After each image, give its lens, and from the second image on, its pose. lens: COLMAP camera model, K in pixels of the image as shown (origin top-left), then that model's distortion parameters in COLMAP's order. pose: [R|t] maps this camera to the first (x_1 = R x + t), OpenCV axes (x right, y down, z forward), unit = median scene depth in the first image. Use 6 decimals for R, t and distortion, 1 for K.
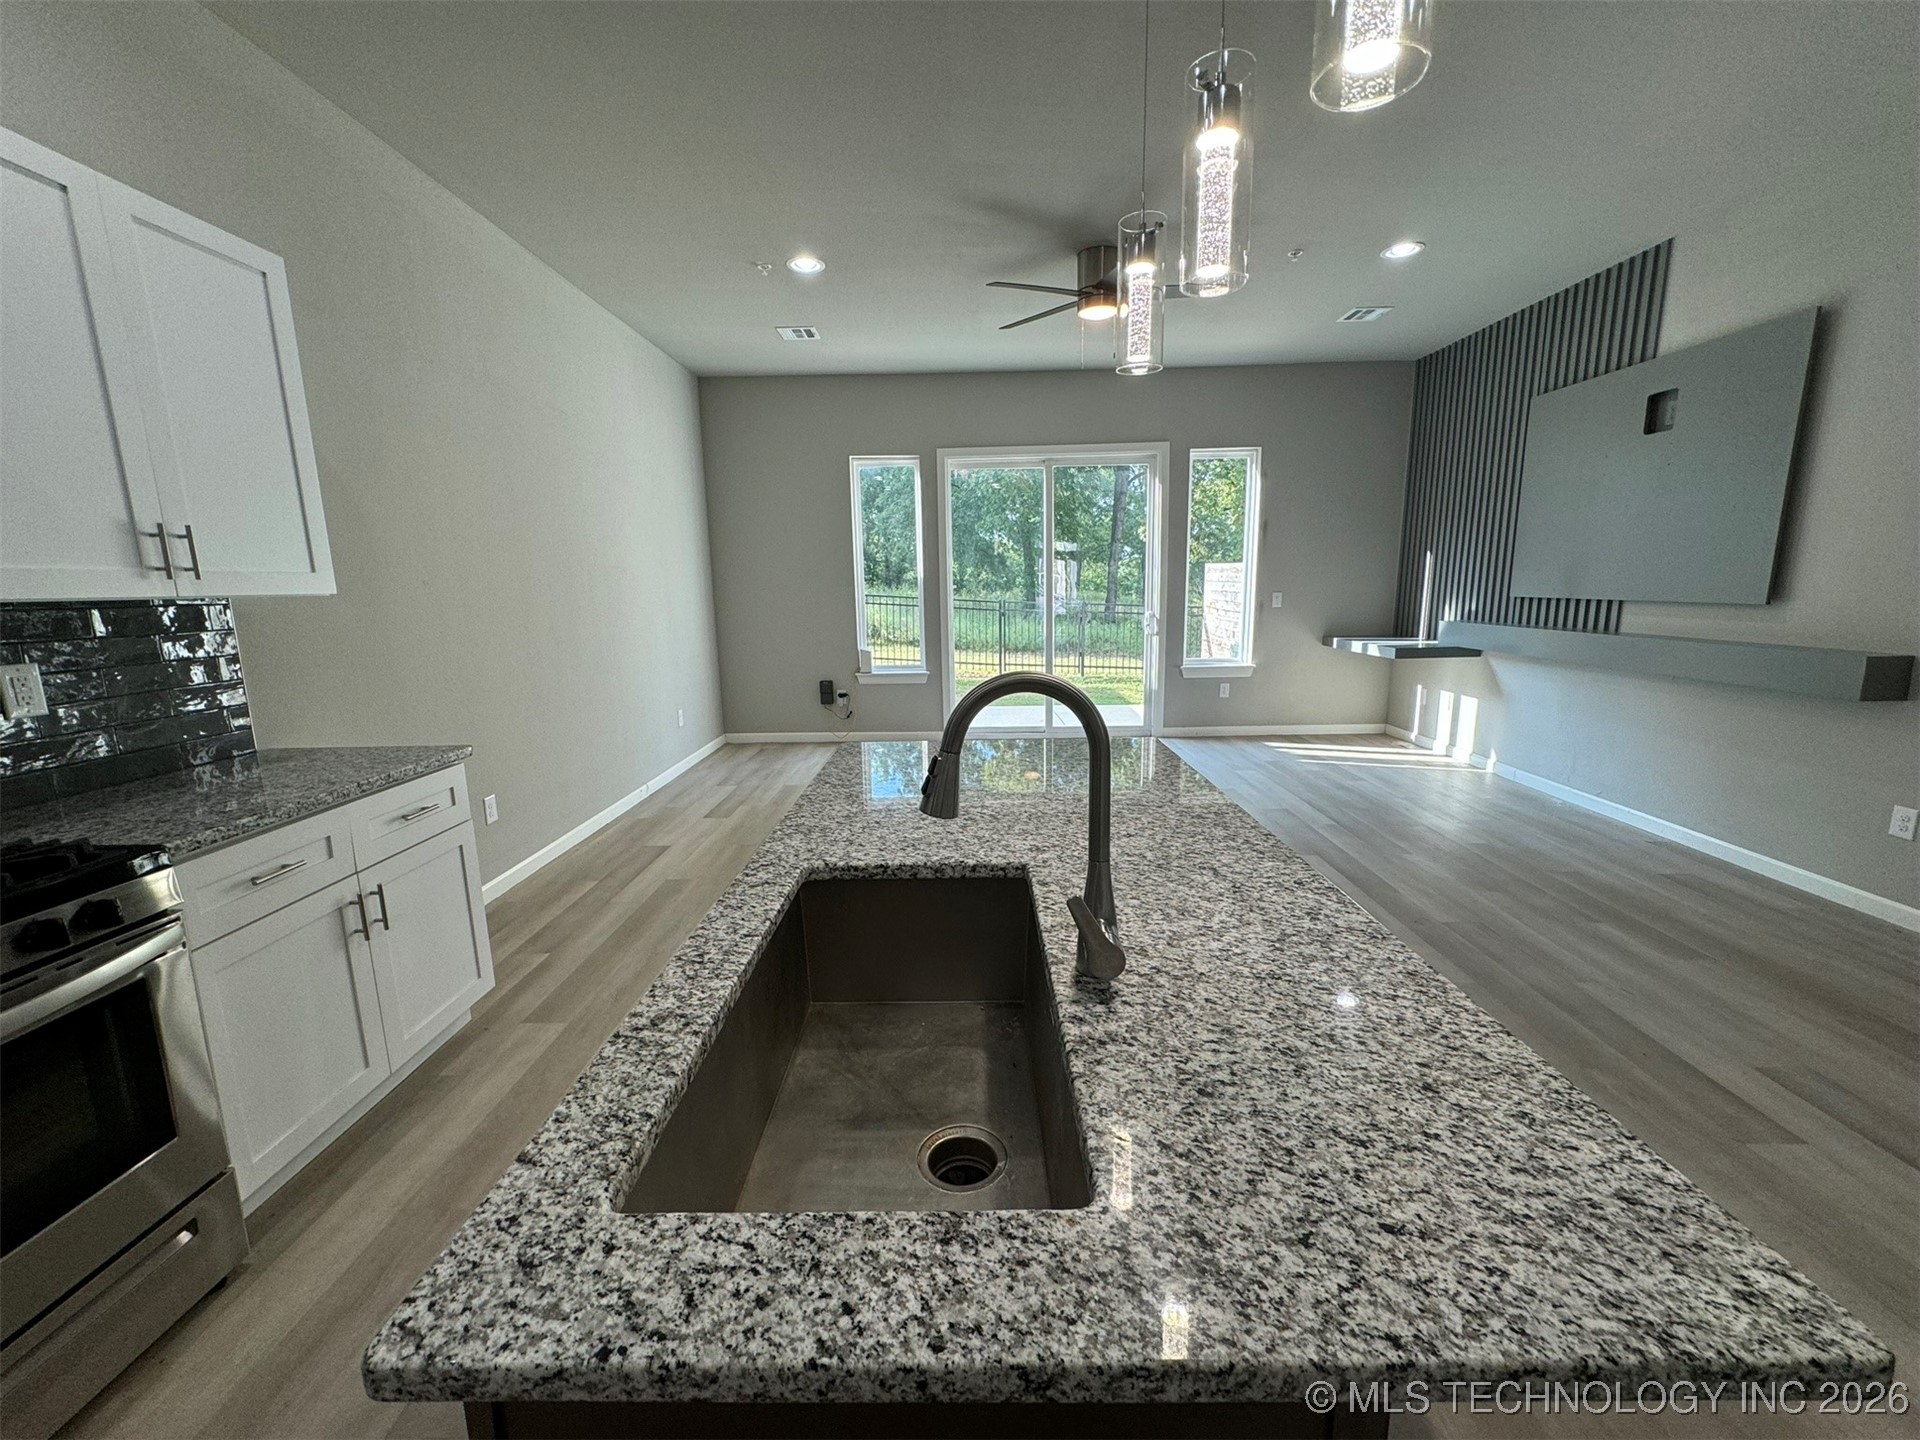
lens RADIAL K [[769.0, 0, 957.5], [0, 769.0, 717.4], [0, 0, 1]] dist [-0.001027, 0.000324]
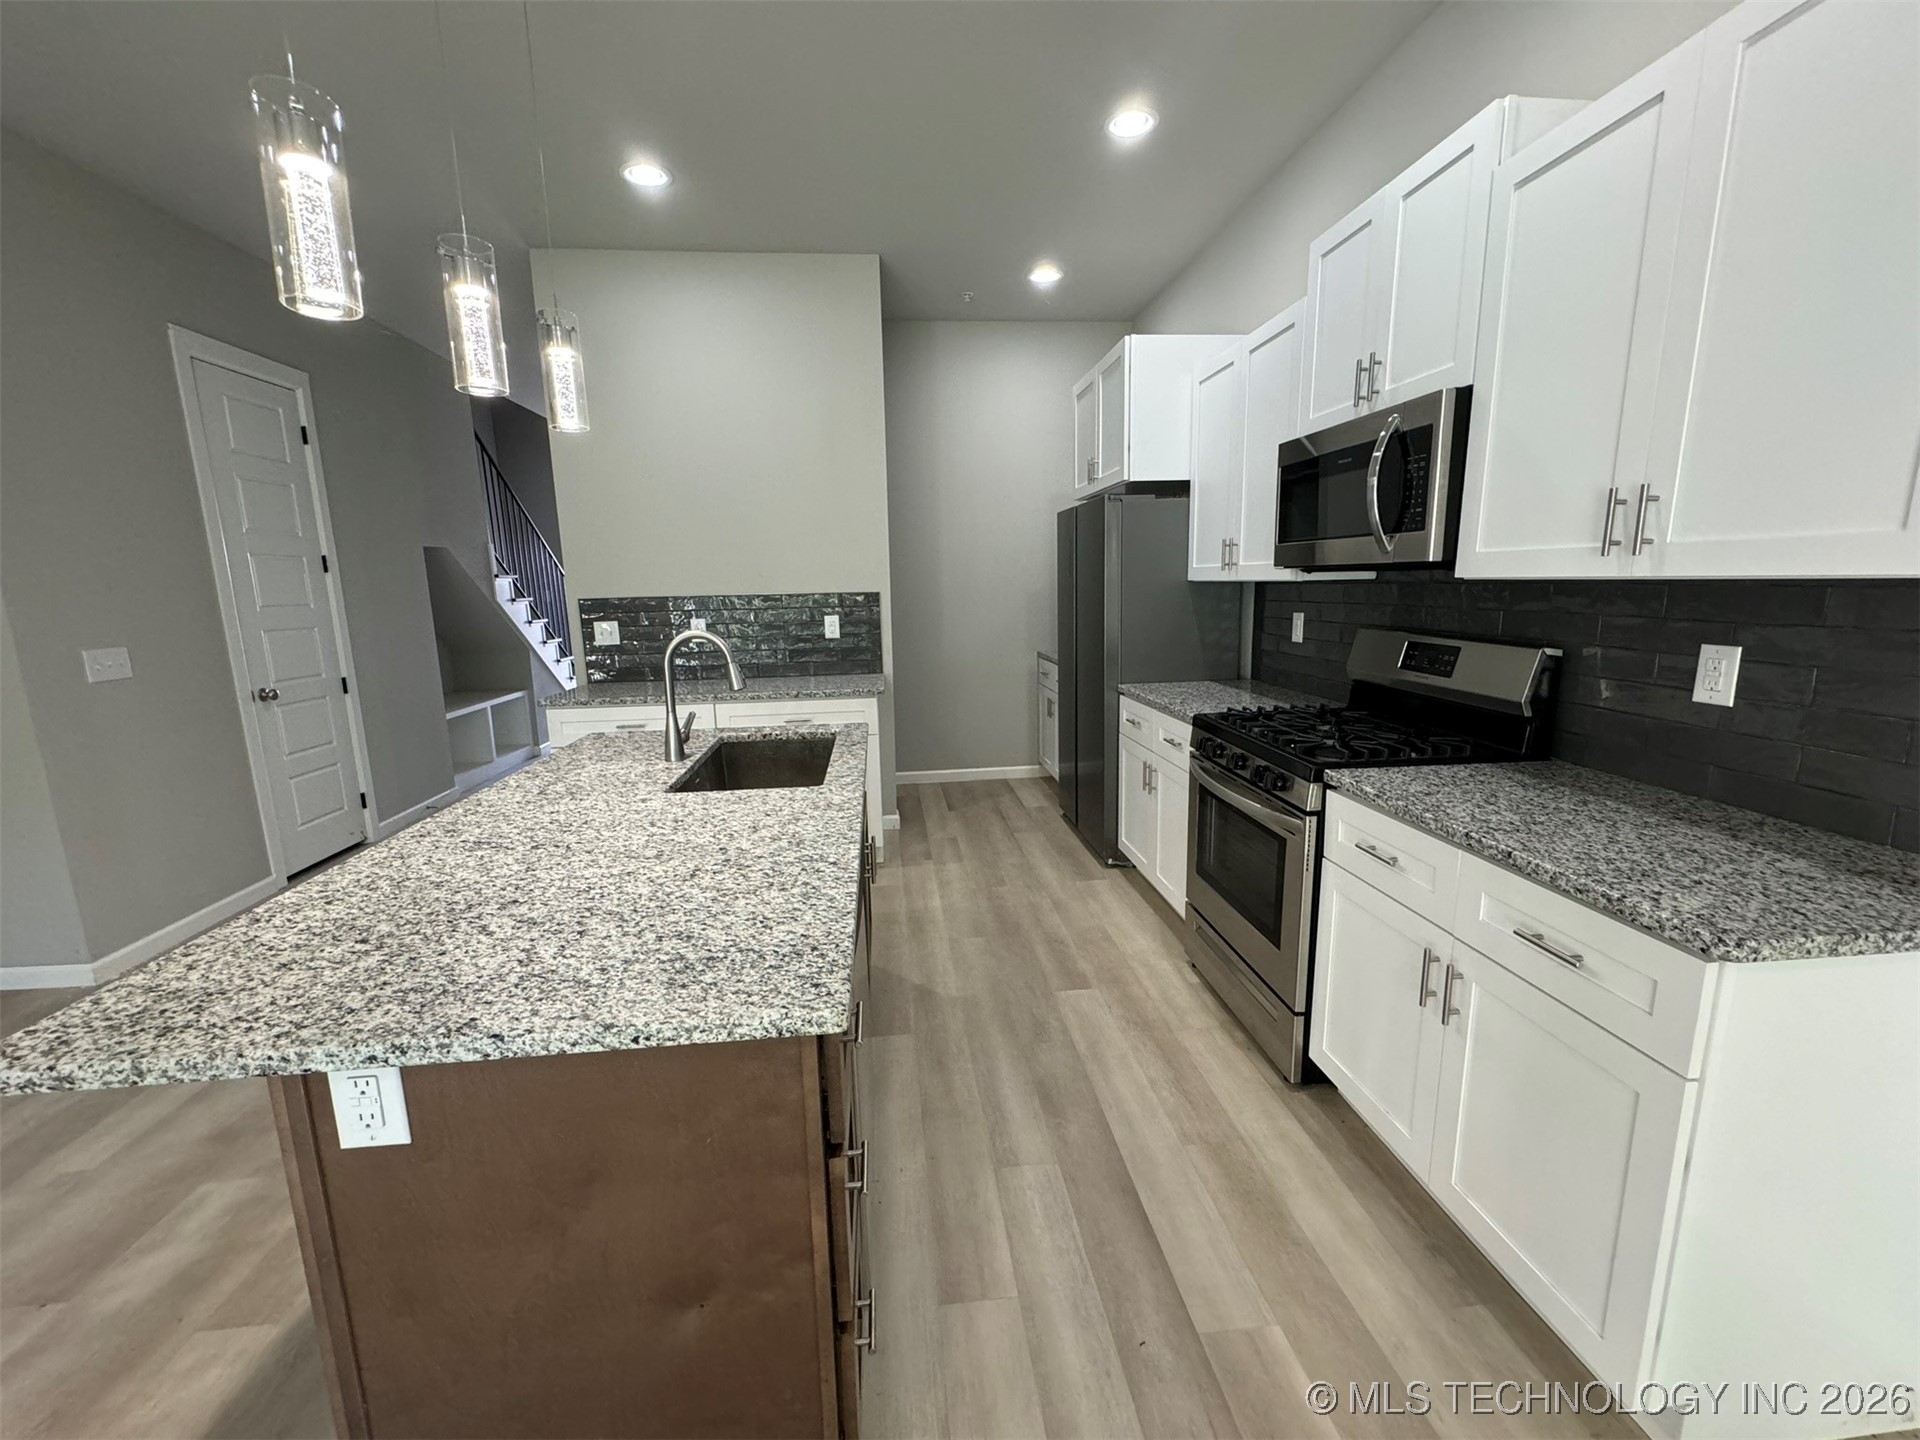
lens RADIAL K [[769.0, 0, 957.5], [0, 769.0, 717.4], [0, 0, 1]] dist [-0.001027, 0.000324]
pose [[-0.992879, 0.057140, -0.104528, -0.085334], [0.017695, 0.938461, 0.344931, -0.116361], [0.117805, 0.340625, -0.932790, 0.645492]]
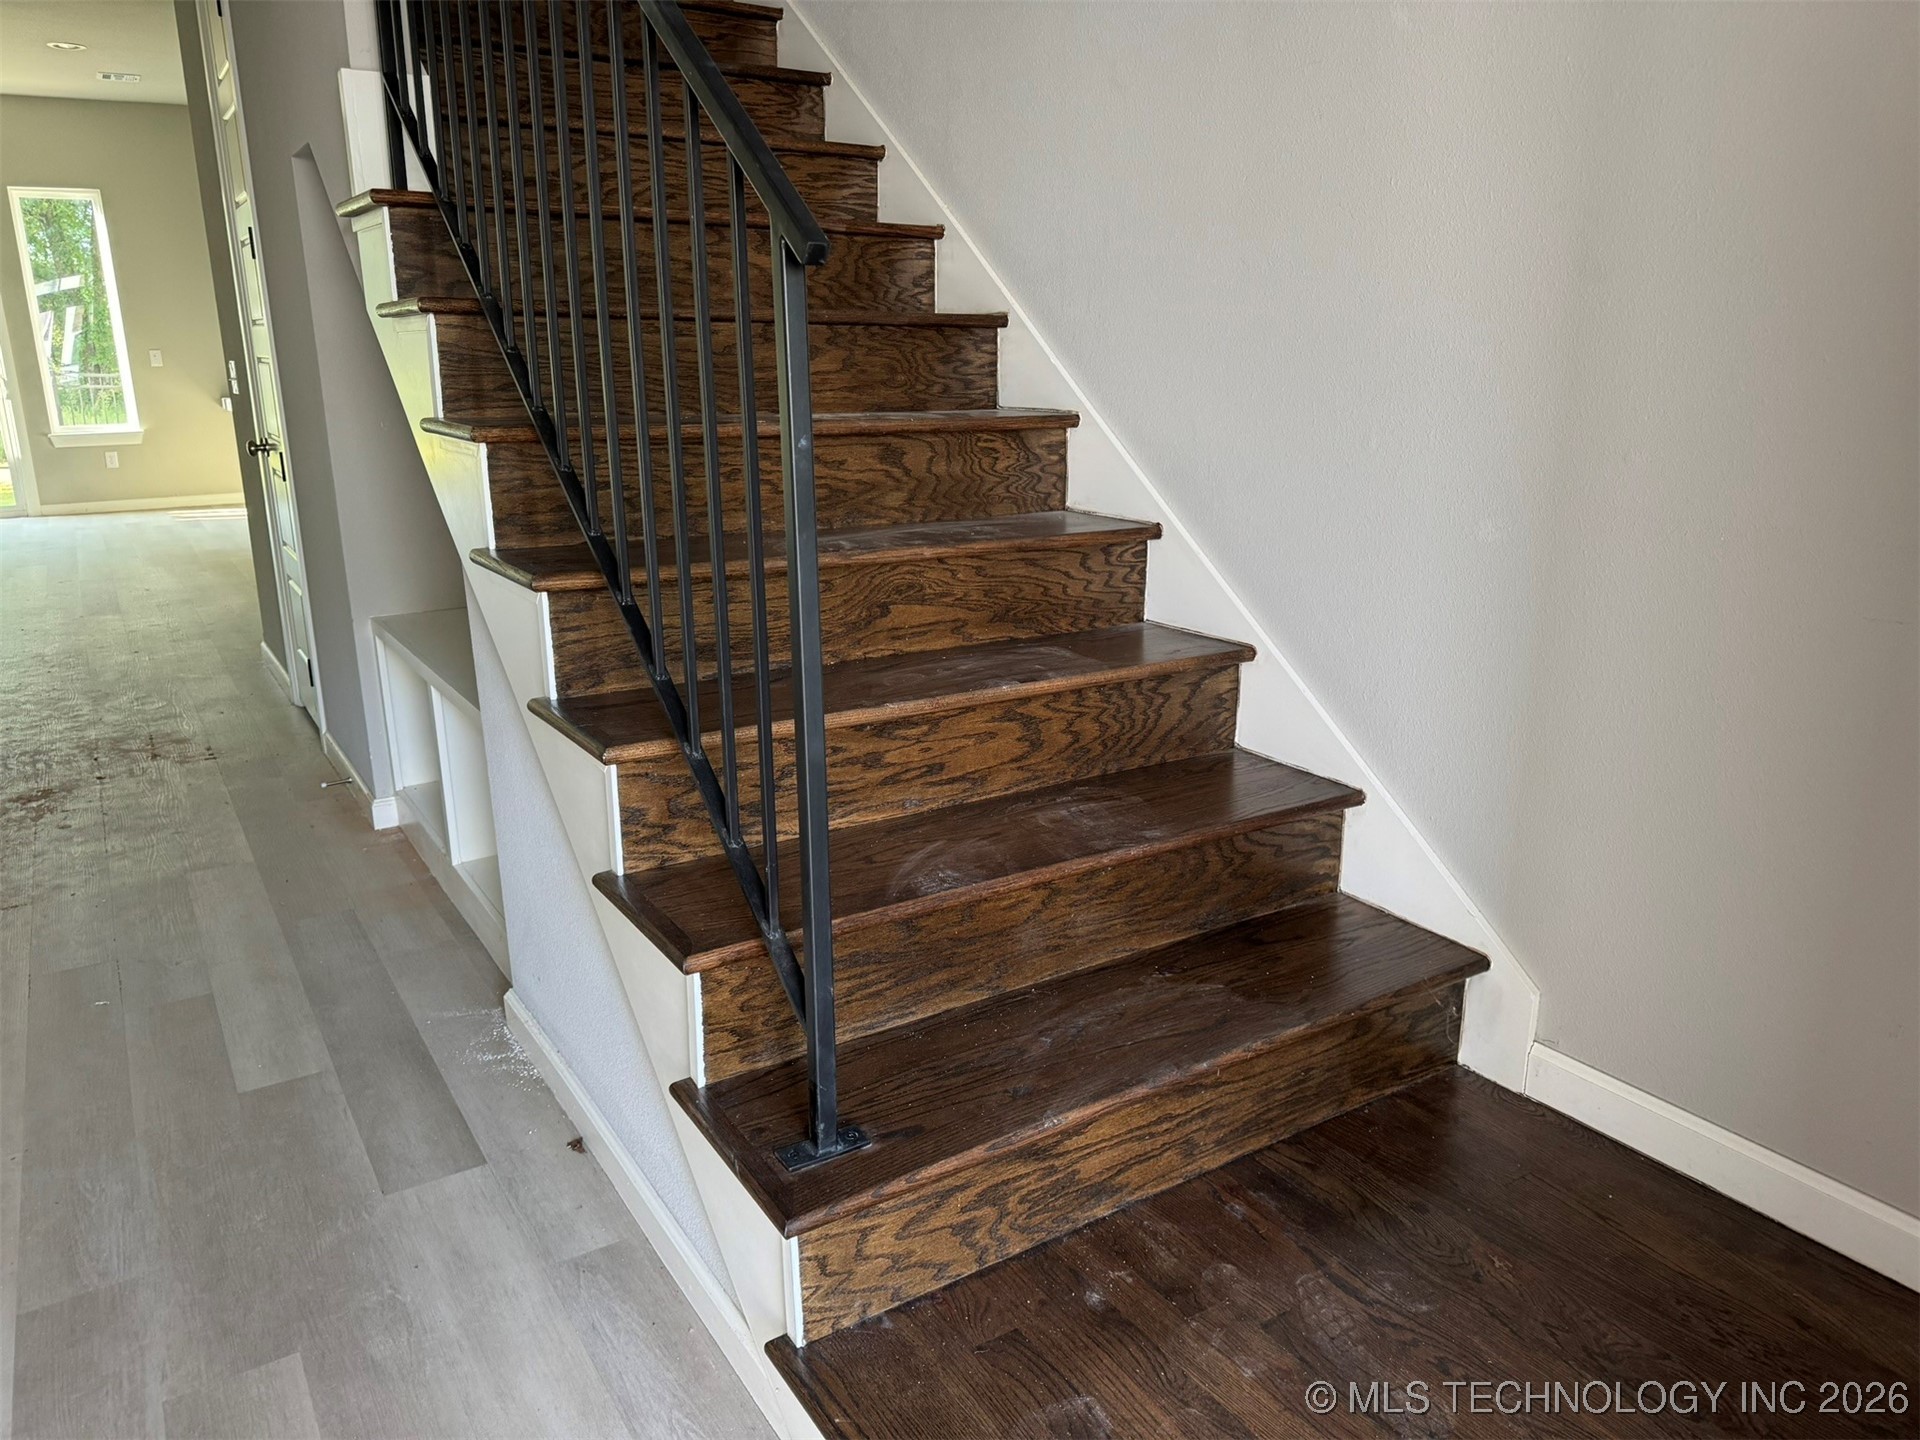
lens RADIAL K [[1368.6, 0, 967.6], [0, 1368.6, 708.0], [0, 0, 1]] dist [0.144044, -0.186852]
pose [[0.840664, -0.133909, 0.524741, 0.402854], [0.090706, 0.990076, 0.107342, 0.233222], [-0.533907, -0.042641, 0.844467, -1.322382]]
